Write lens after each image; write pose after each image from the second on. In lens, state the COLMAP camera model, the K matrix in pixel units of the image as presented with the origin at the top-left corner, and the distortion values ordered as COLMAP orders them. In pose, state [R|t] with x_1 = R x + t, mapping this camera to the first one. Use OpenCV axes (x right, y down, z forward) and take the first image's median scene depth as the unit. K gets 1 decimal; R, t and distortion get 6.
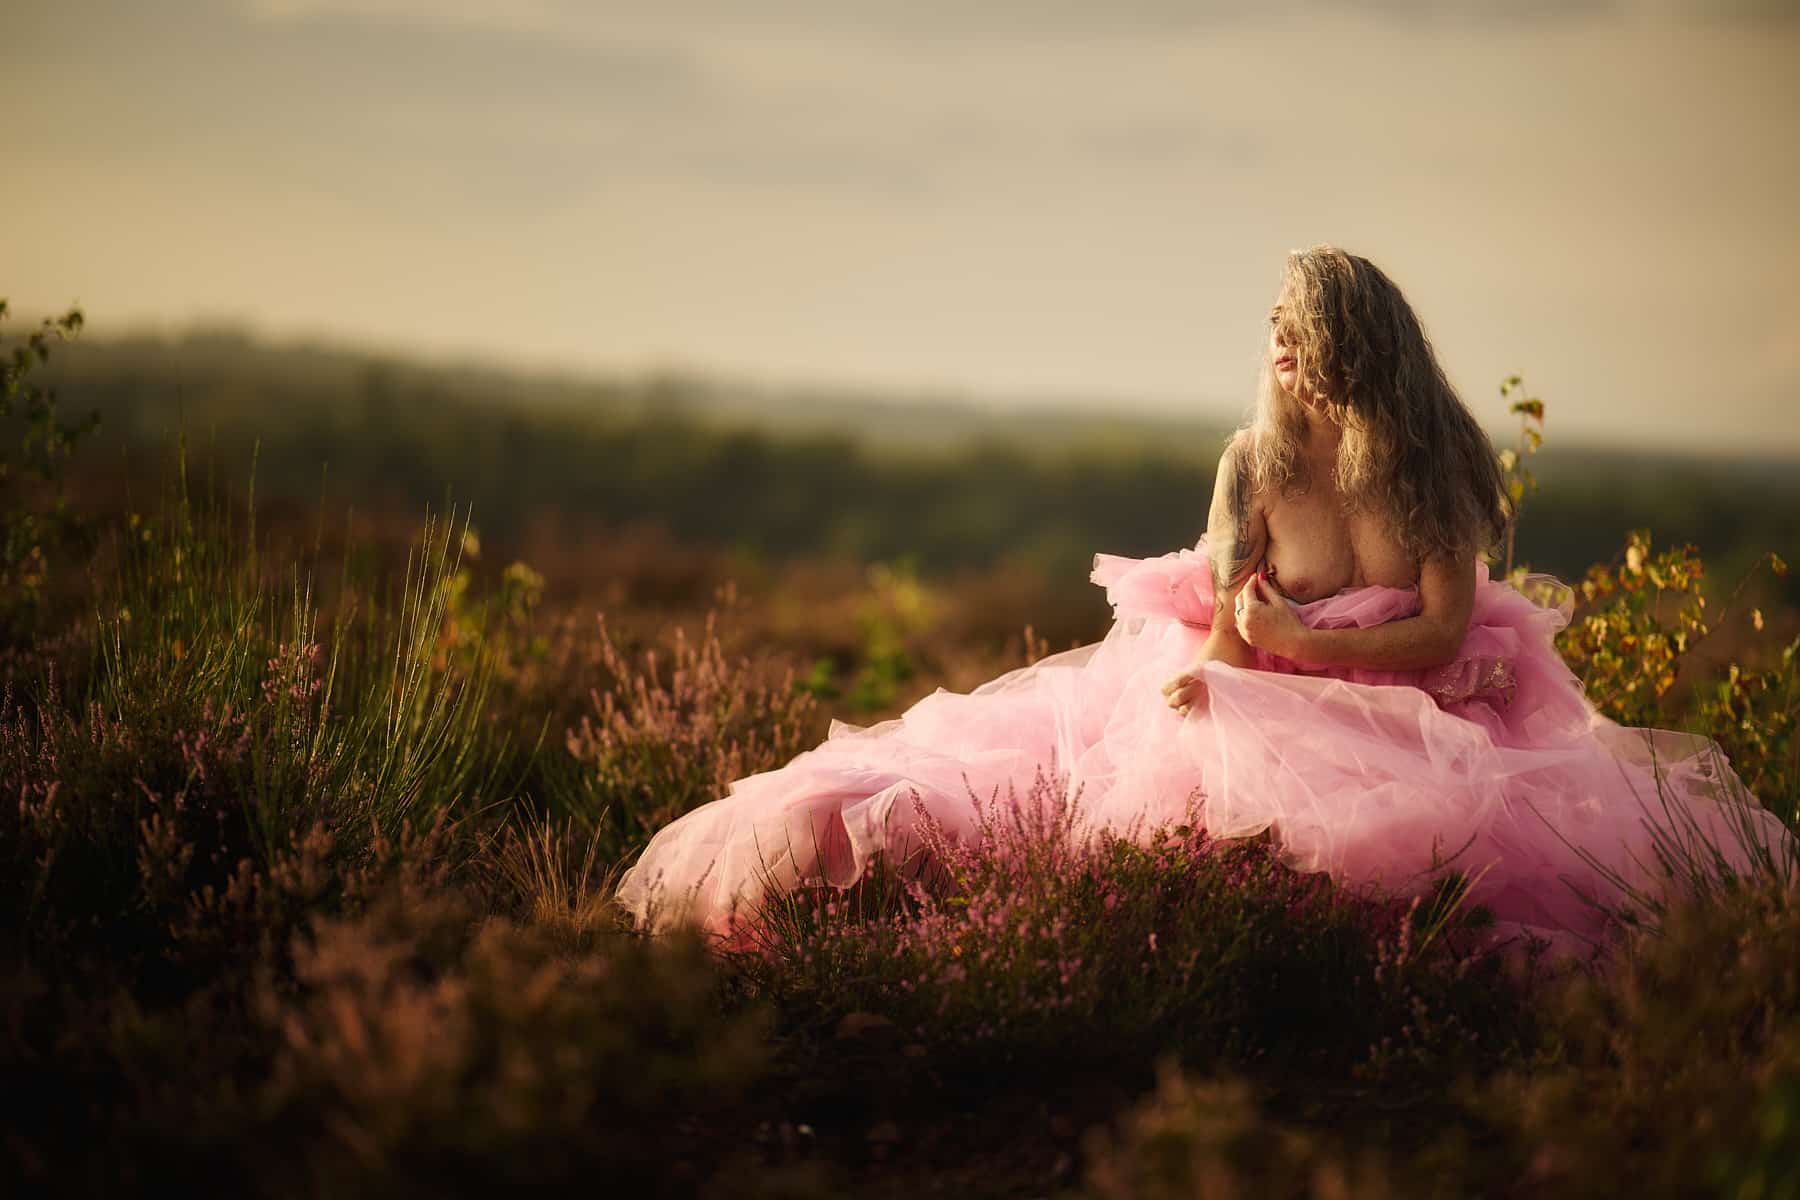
lens RADIAL K [[4414.1, 0, 1047.9], [0, 4414.1, 520.5], [0, 0, 1]] dist [-1.434072, 37.704782]
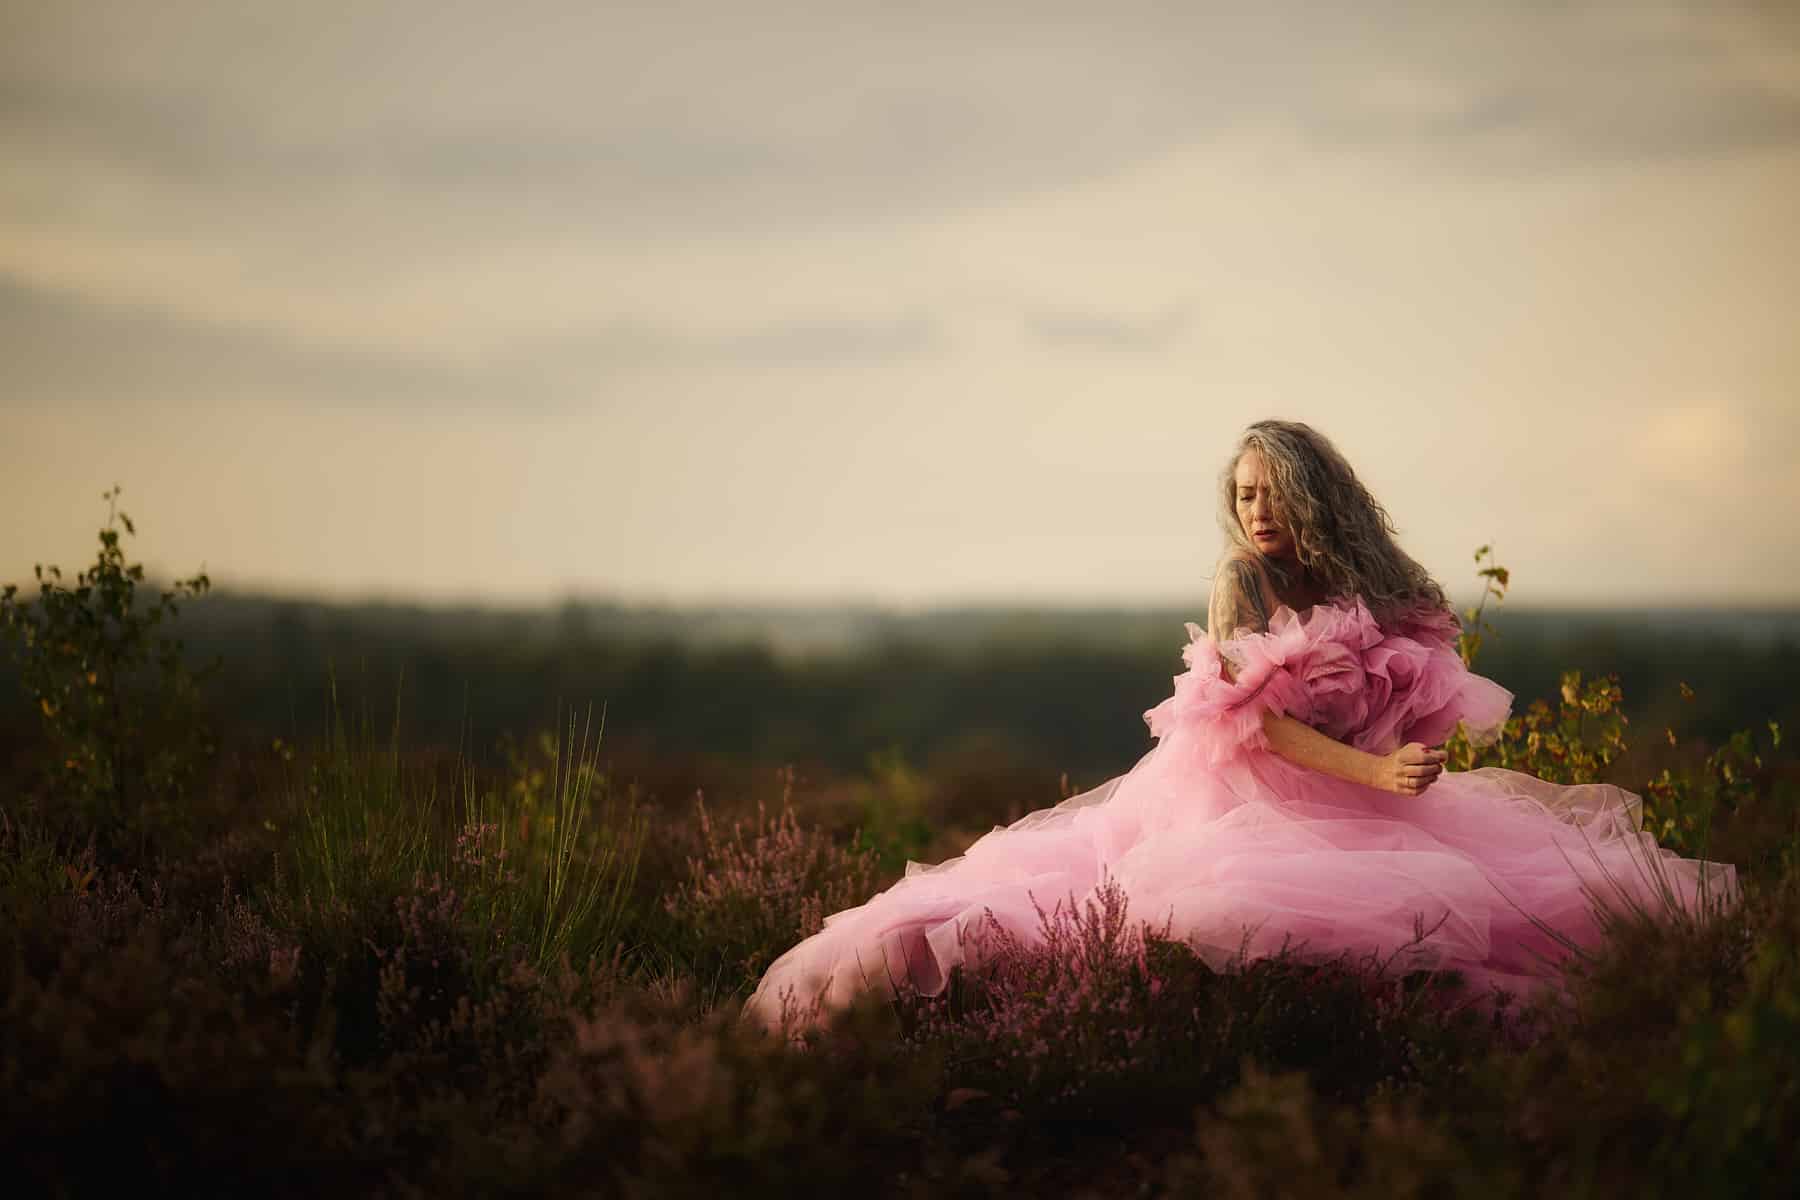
lens RADIAL K [[4393.3, 0, 900.0], [0, 4393.3, 600.0], [0, 0, 1]] dist [0.089873, 0.068729]
pose [[0.997729, -0.066140, -0.012755, -0.033444], [0.065779, 0.997470, -0.026951, 0.006145], [0.014506, 0.026050, 0.999555, -0.241603]]
